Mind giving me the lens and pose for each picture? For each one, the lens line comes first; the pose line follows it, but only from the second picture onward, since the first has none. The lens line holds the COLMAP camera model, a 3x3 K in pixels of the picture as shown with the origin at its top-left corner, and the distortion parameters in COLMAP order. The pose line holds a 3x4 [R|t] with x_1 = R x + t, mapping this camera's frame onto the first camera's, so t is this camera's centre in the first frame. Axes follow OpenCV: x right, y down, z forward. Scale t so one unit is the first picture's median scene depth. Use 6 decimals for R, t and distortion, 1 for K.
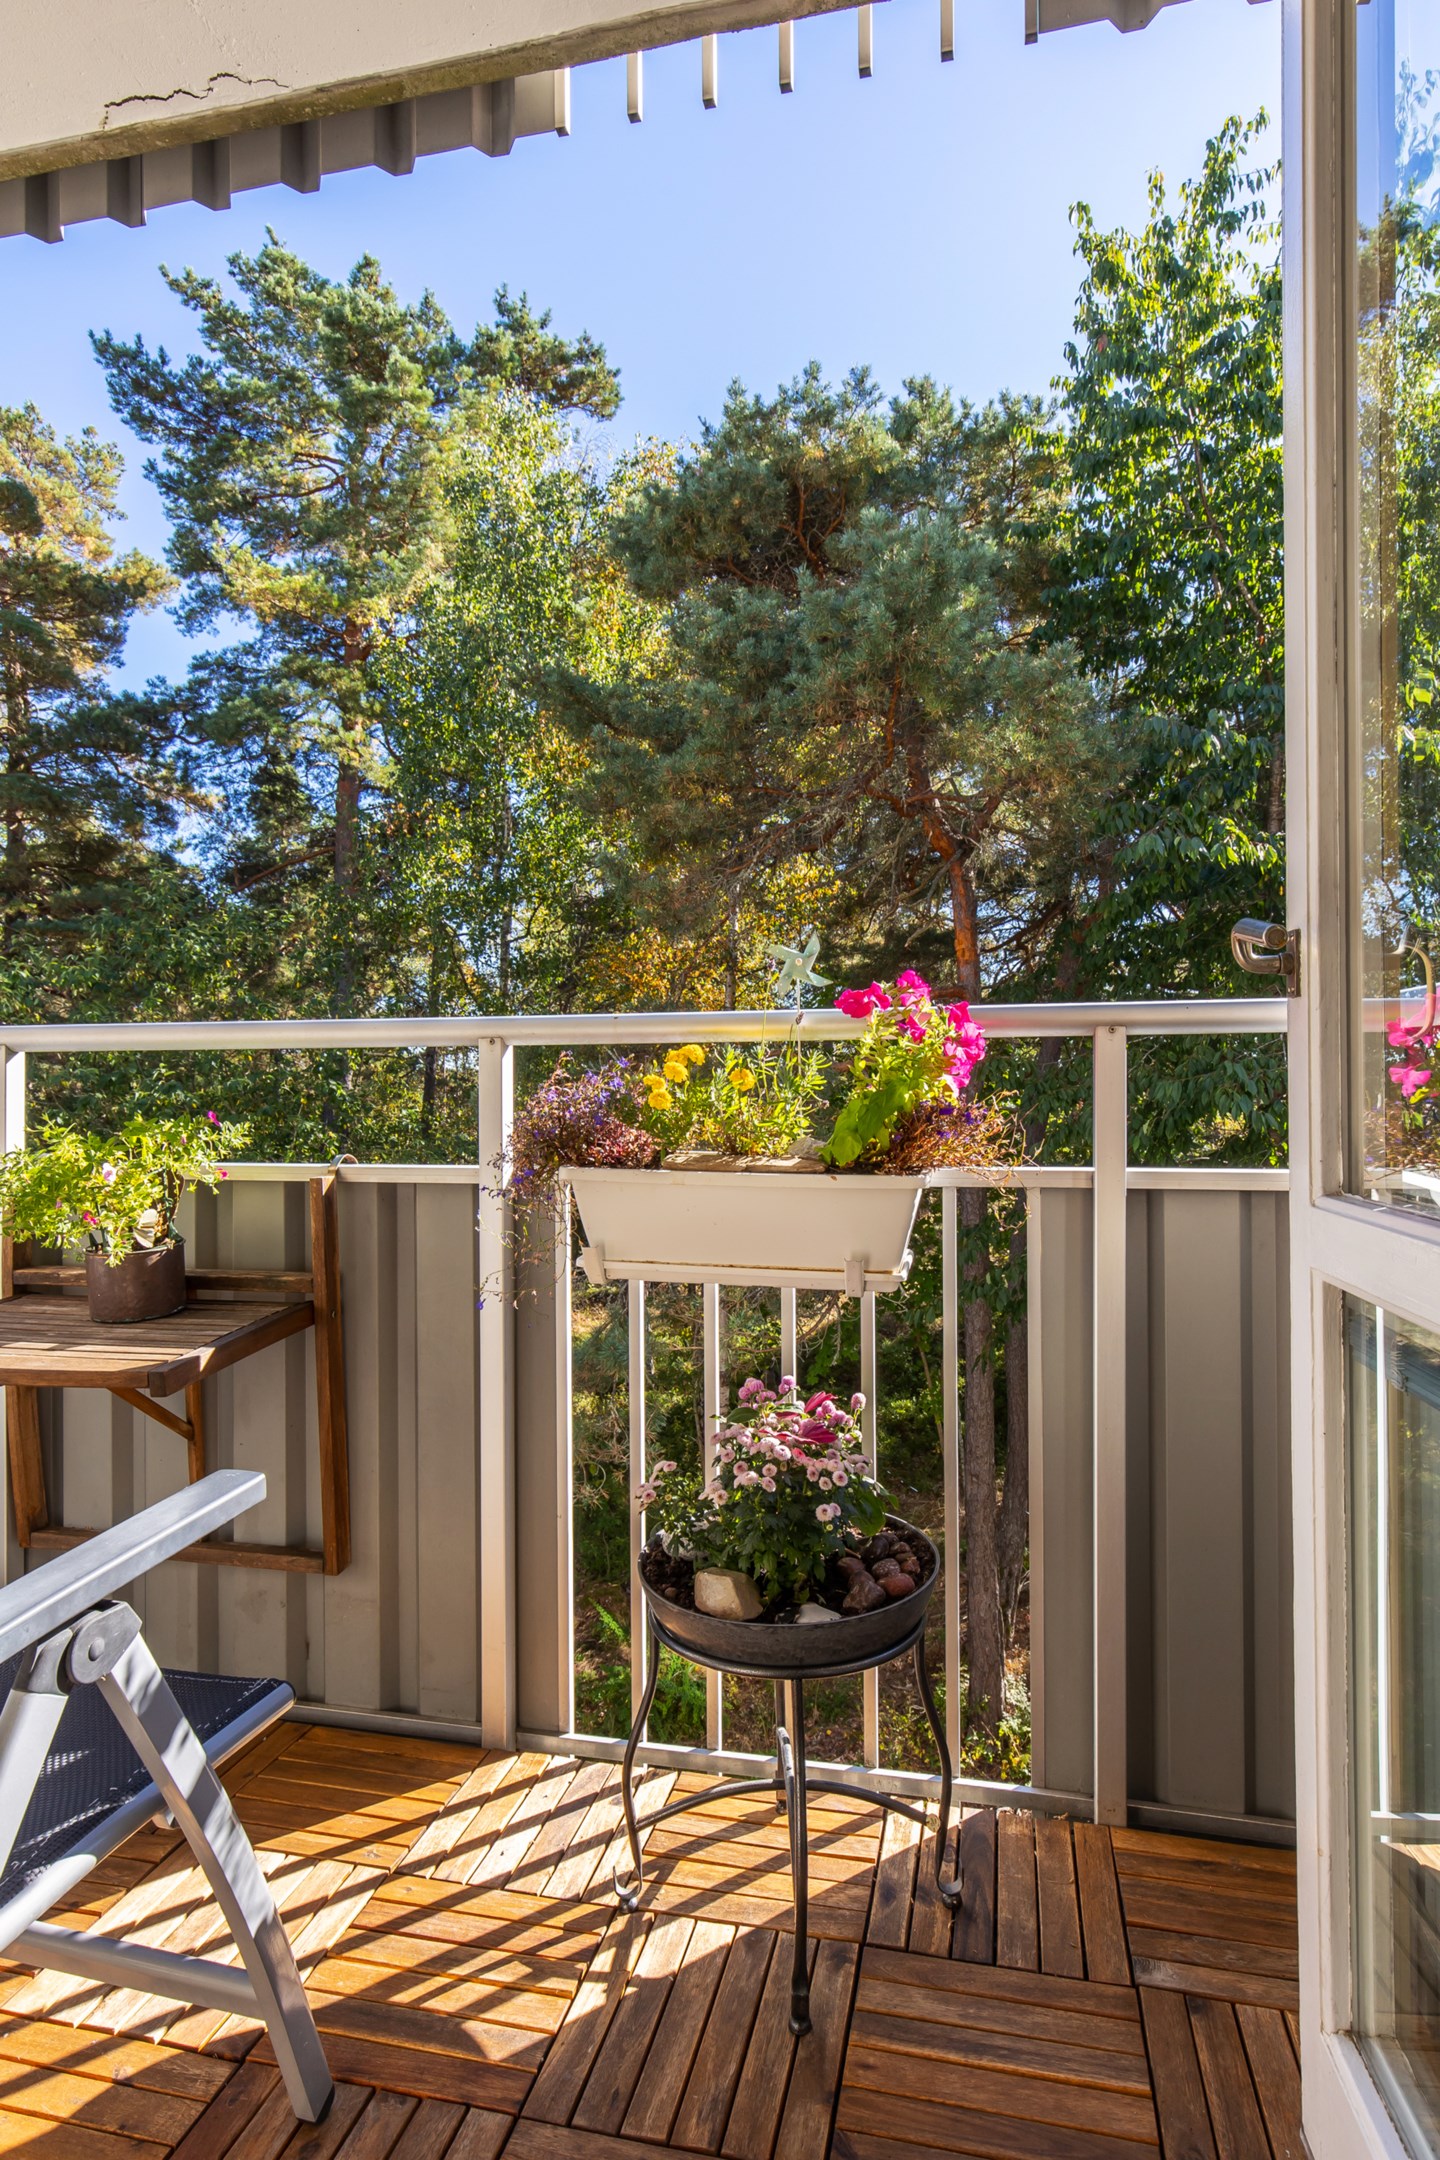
lens RADIAL K [[1056.4, 0, 666.1], [0, 1056.4, 1089.5], [0, 0, 1]] dist [0.004328, -0.001833]
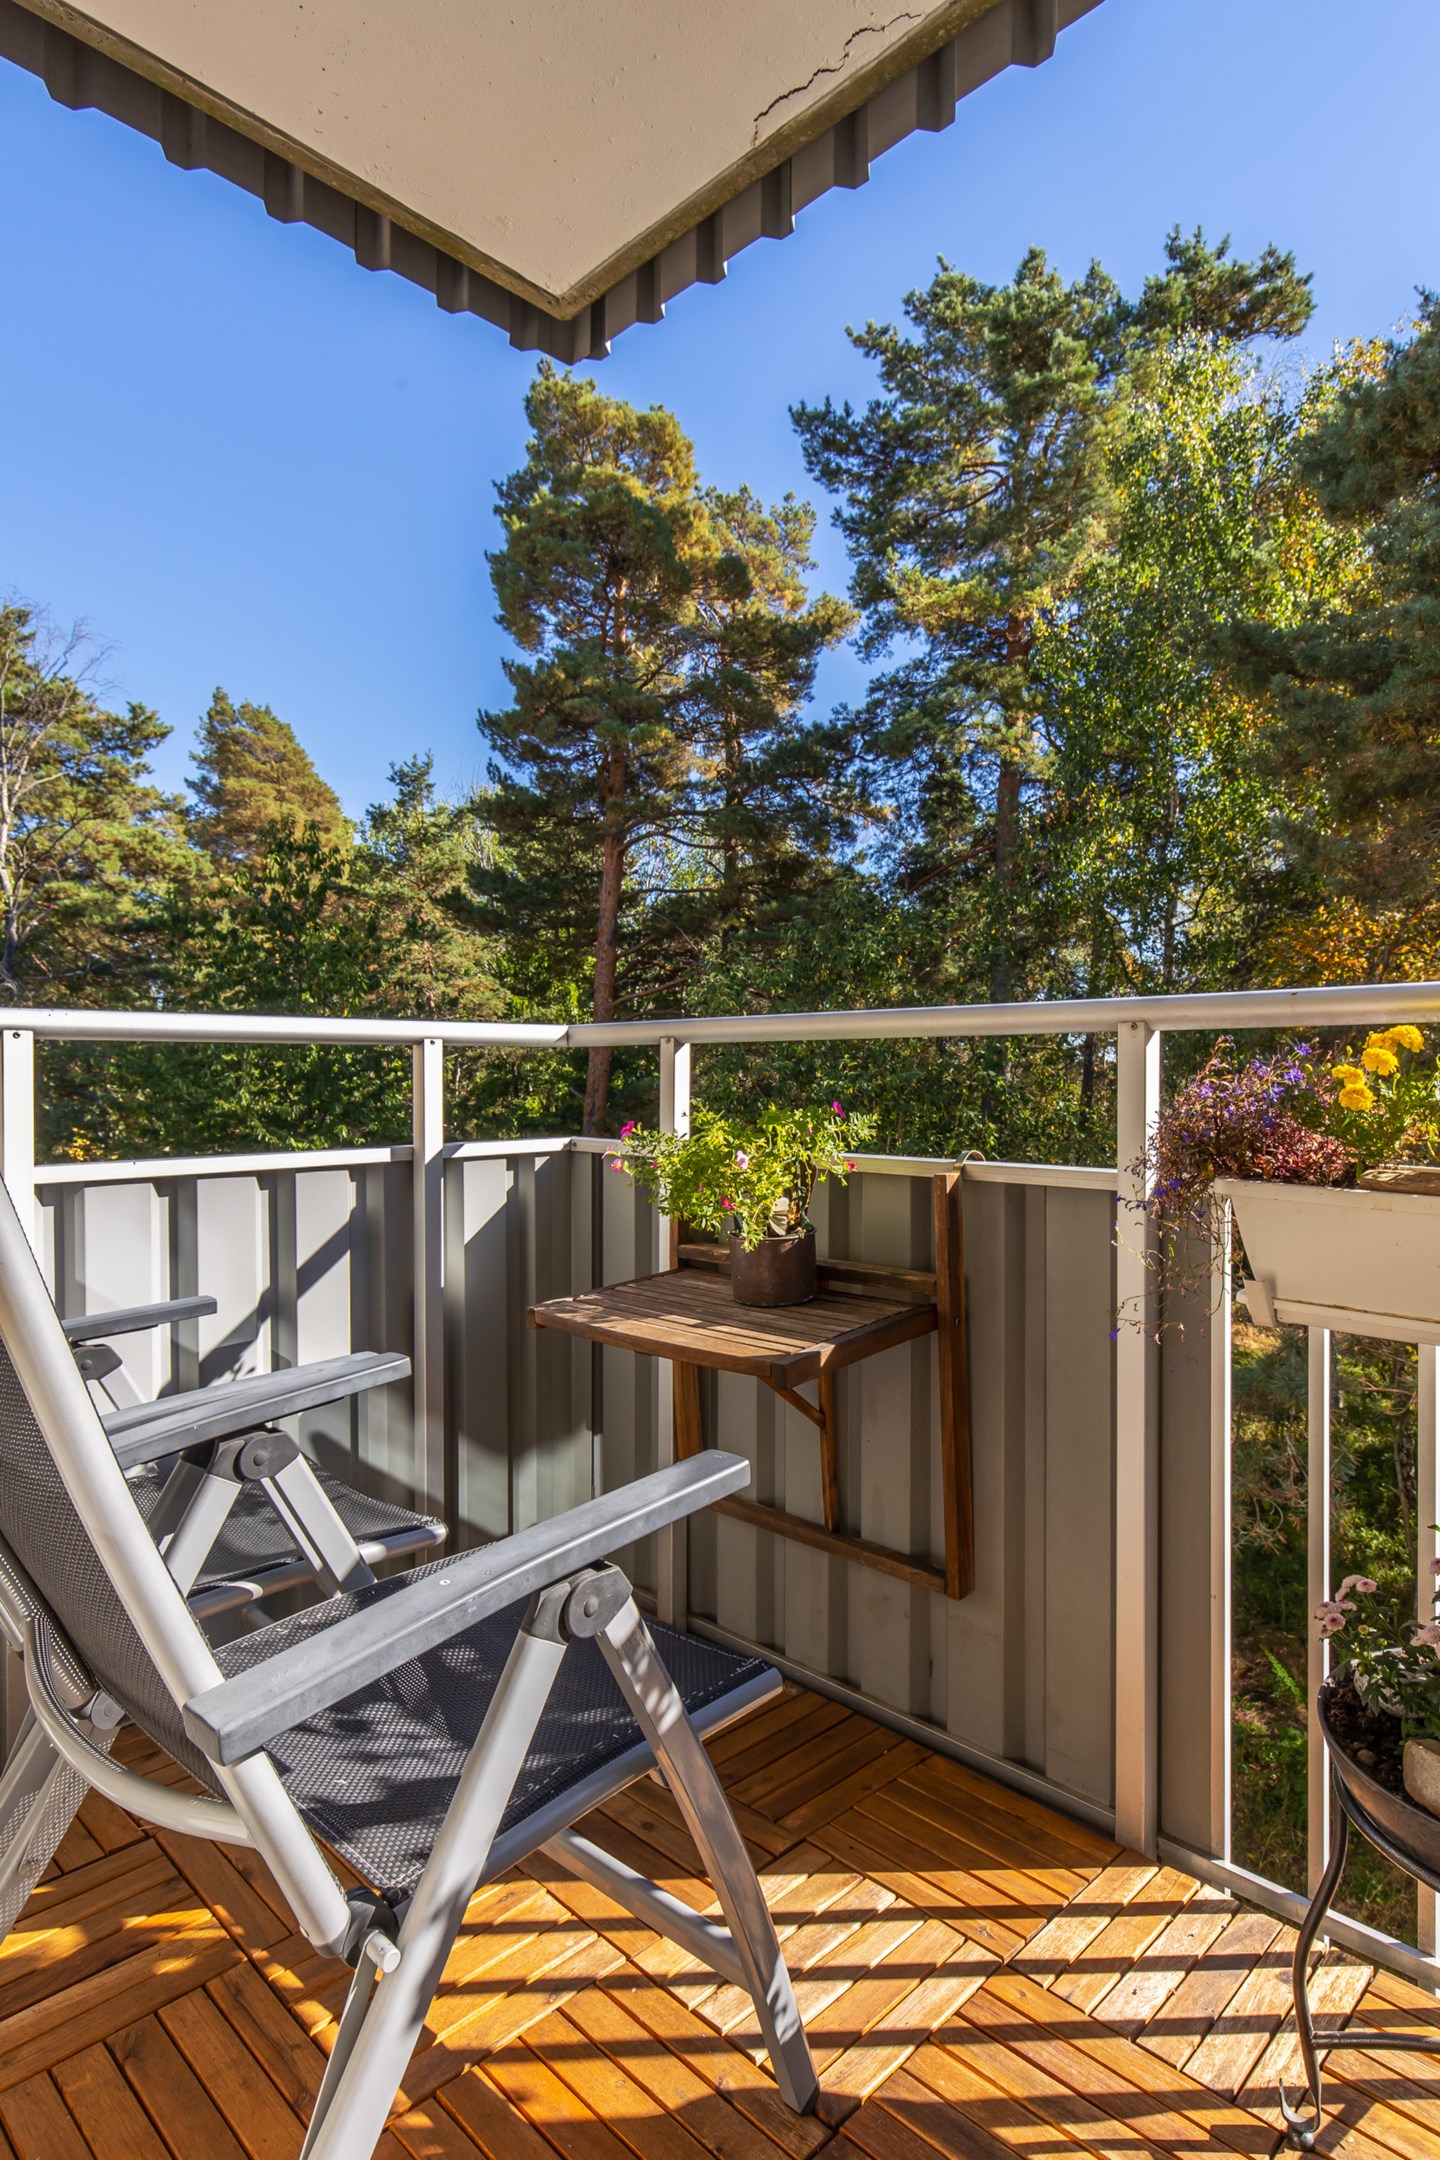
lens RADIAL K [[1056.4, 0, 794.0], [0, 1056.4, 1083.8], [0, 0, 1]] dist [0.004328, -0.001833]
pose [[0.881082, 0.009525, -0.472867, -0.000355], [-0.008454, 0.999955, 0.004390, -0.000022], [0.472888, 0.000130, 0.881123, 0.018526]]
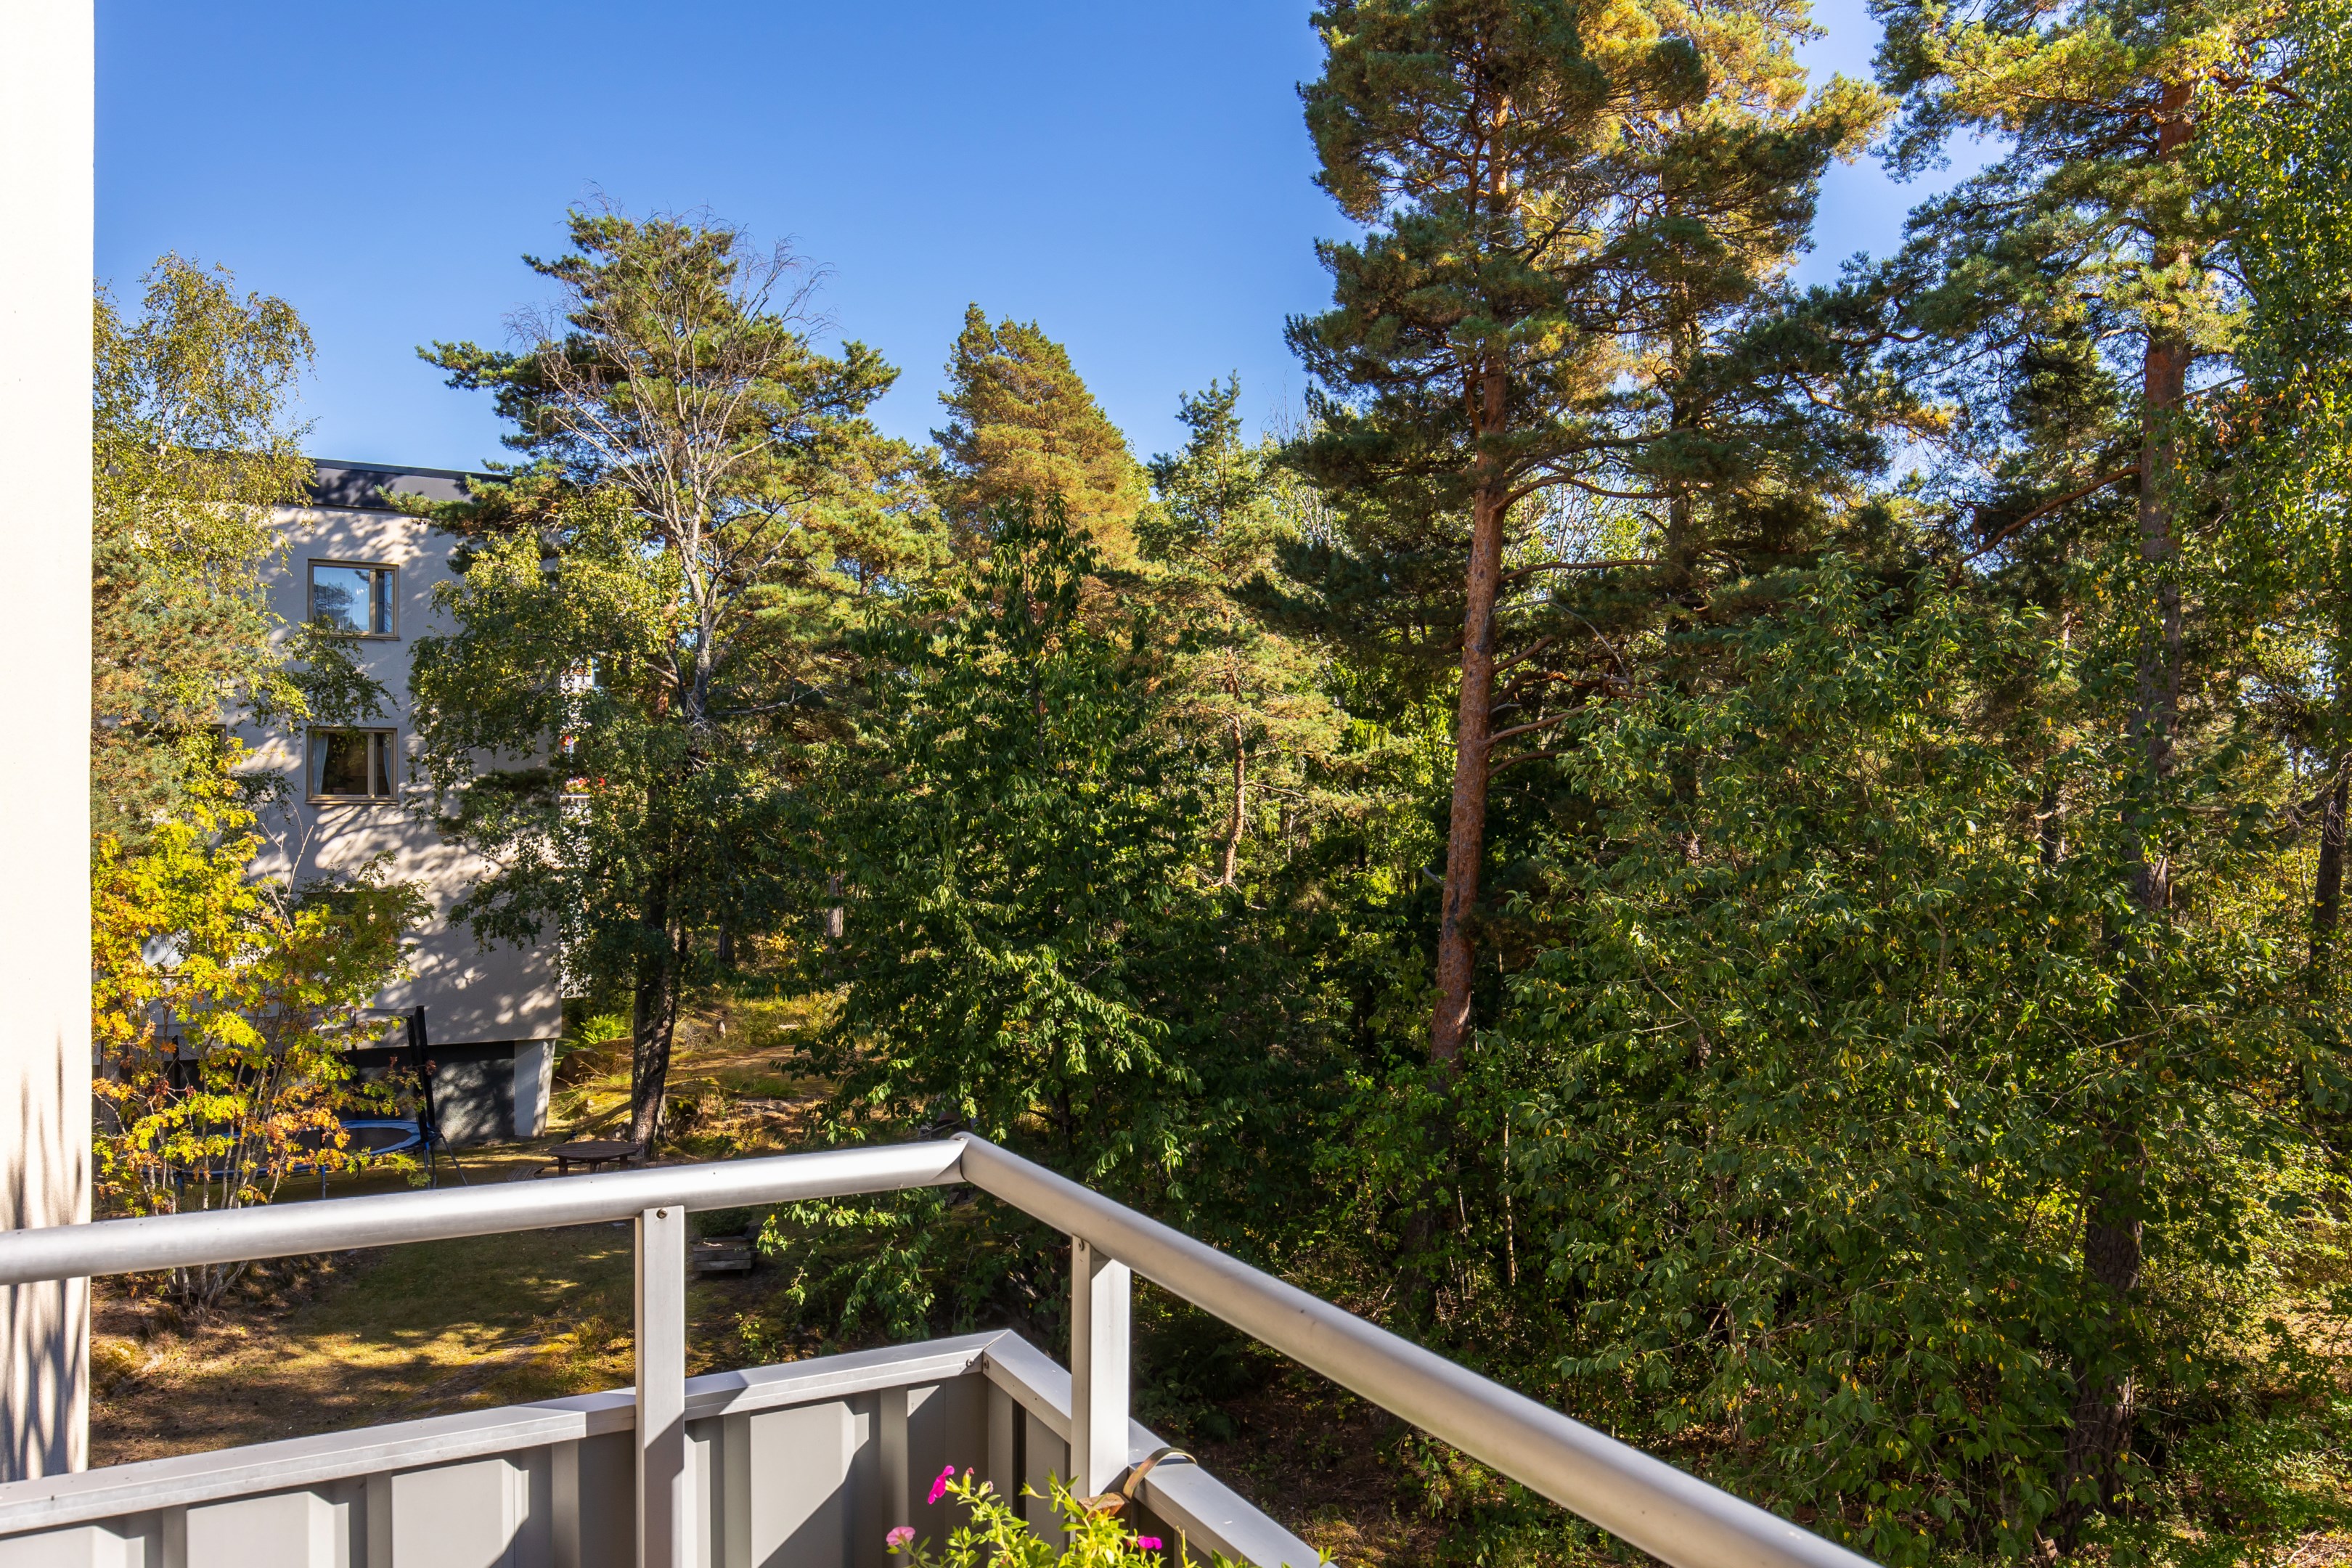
lens RADIAL K [[1602.8, 0, 1305.8], [0, 1602.8, 801.4], [0, 0, 1]] dist [0.001993, -0.000196]
pose [[0.701954, 0.004235, -0.712210, 0.001317], [-0.020460, 0.999690, -0.014220, -0.045518], [0.711929, 0.024553, 0.701823, 0.095076]]
